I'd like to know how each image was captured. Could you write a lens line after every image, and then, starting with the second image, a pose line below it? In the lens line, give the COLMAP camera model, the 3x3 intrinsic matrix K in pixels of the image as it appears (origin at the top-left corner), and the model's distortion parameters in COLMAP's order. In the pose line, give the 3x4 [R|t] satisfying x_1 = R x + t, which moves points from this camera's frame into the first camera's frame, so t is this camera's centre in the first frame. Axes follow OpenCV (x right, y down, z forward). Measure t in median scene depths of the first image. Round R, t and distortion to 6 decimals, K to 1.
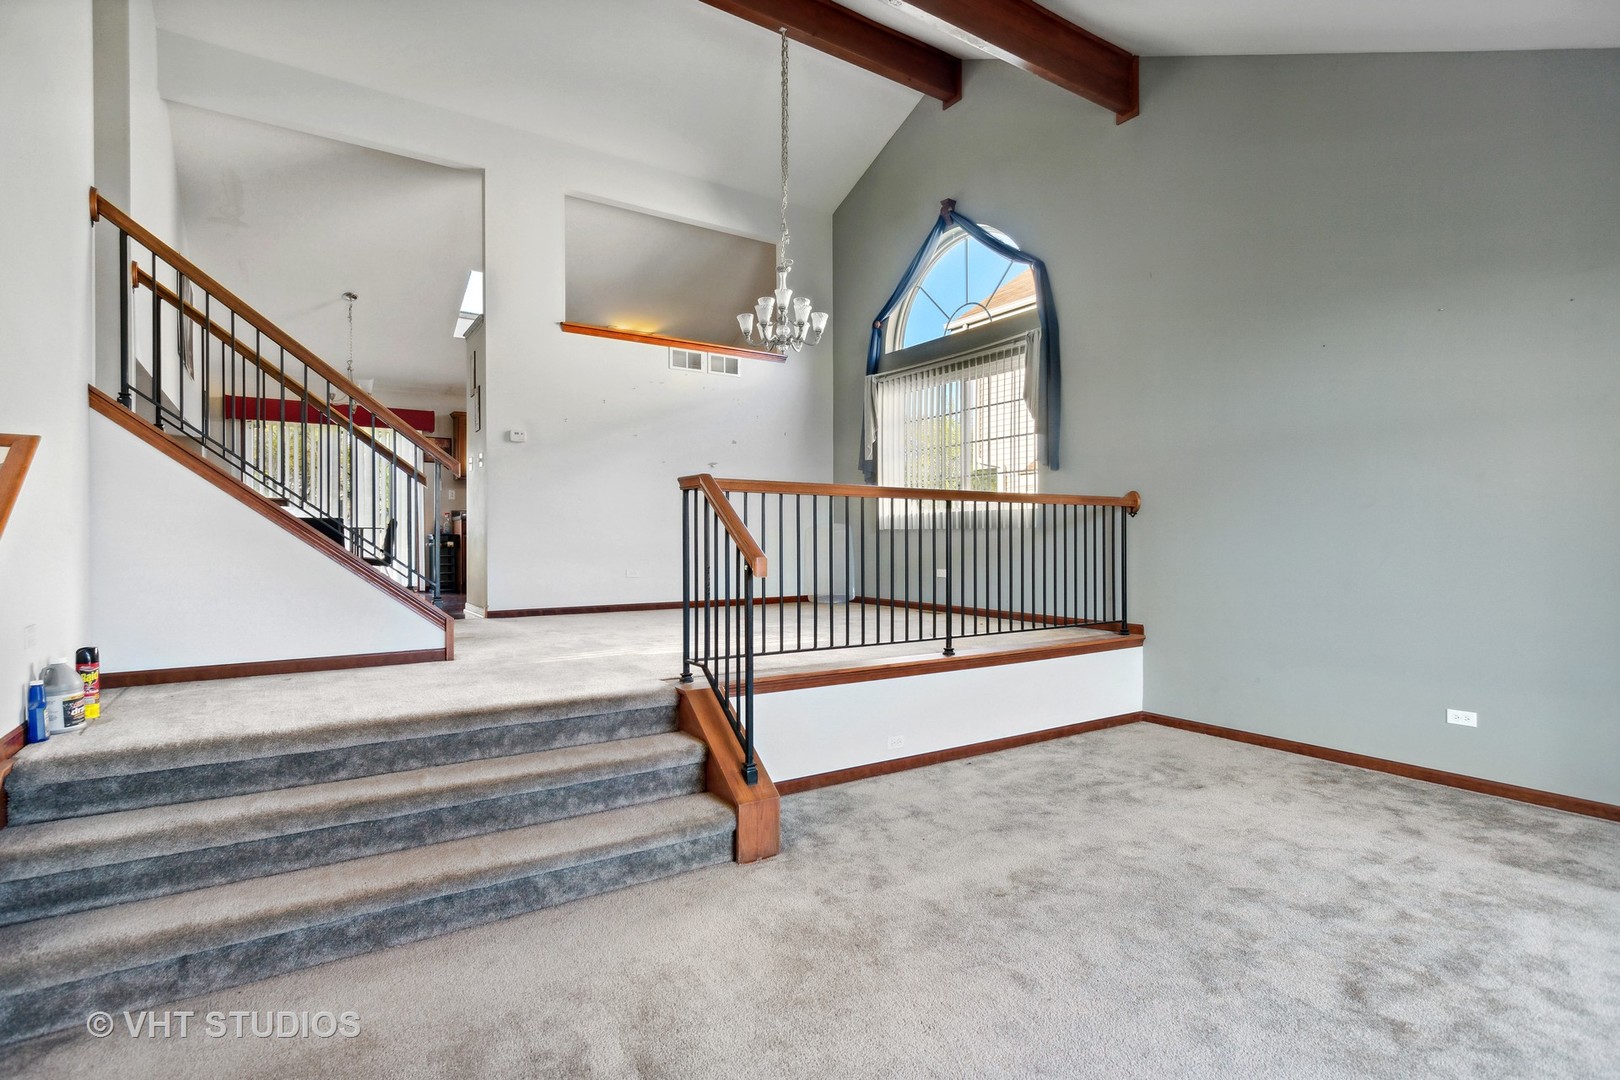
lens RADIAL K [[792.2, 0, 812.5], [0, 792.2, 538.4], [0, 0, 1]] dist [0.003891, 0.000168]
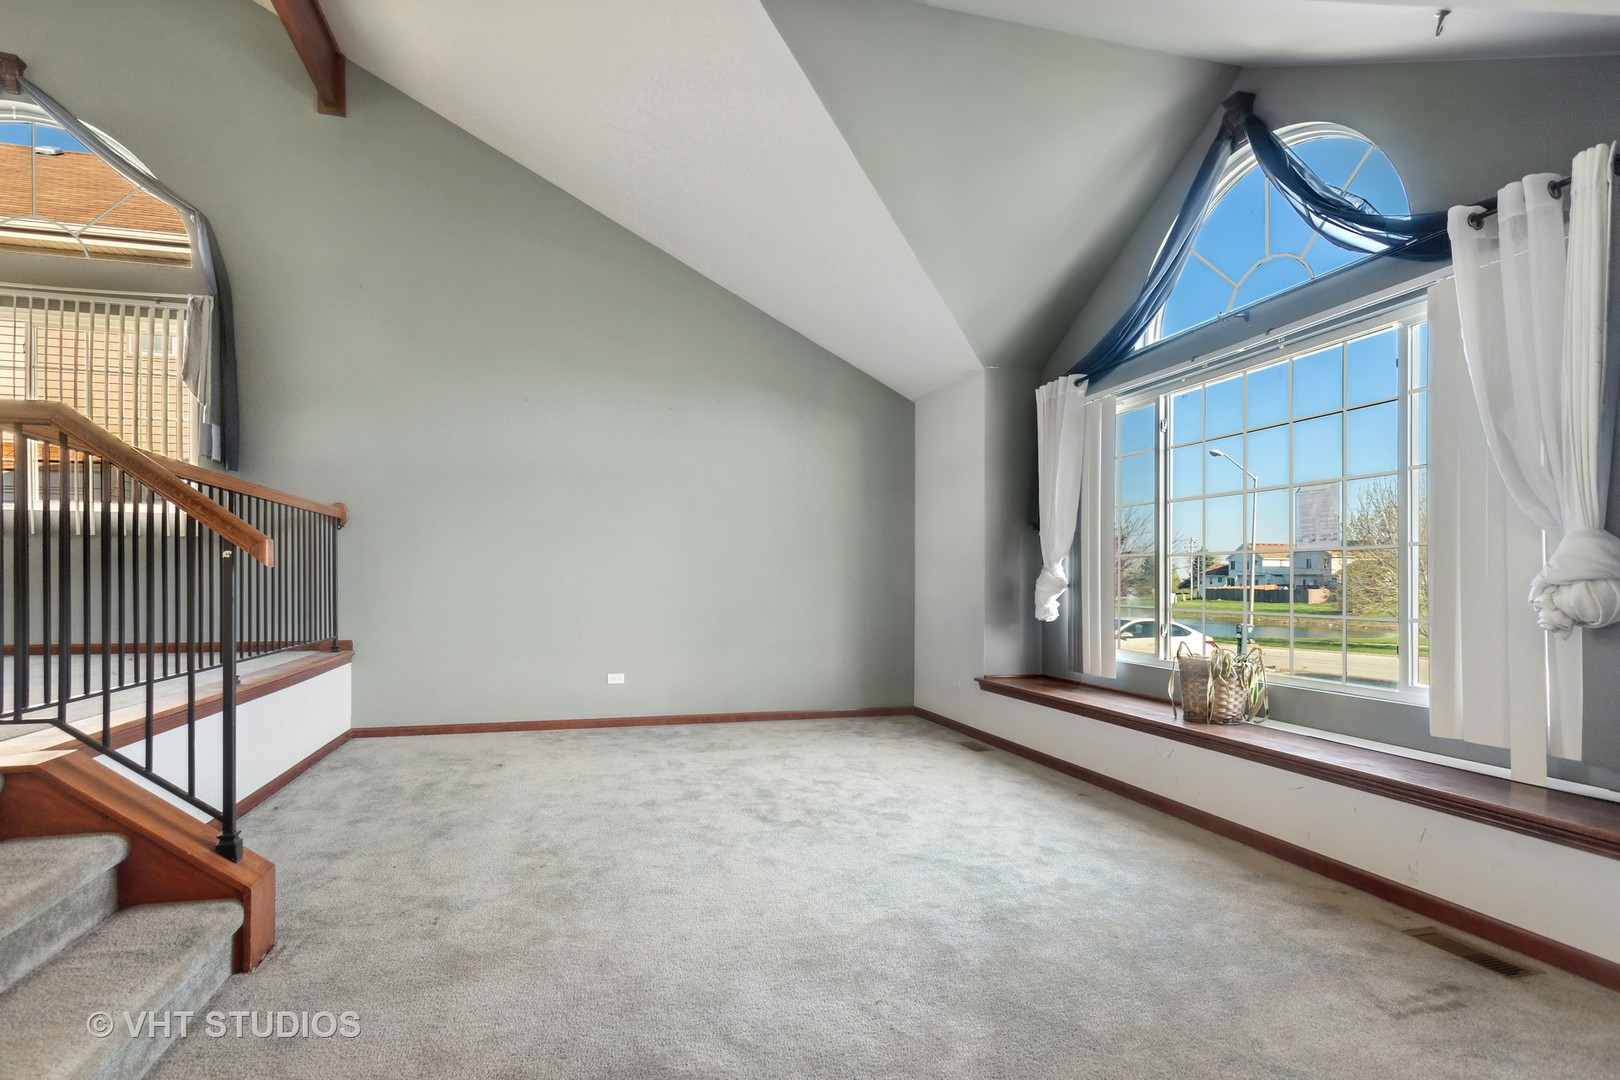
lens RADIAL K [[792.2, 0, 778.1], [0, 792.2, 585.1], [0, 0, 1]] dist [0.003891, 0.000168]
pose [[0.317745, -0.002120, 0.948174, -0.582207], [-0.007729, 0.999958, 0.004826, 0.051453], [-0.948145, -0.008862, 0.317715, 0.305366]]
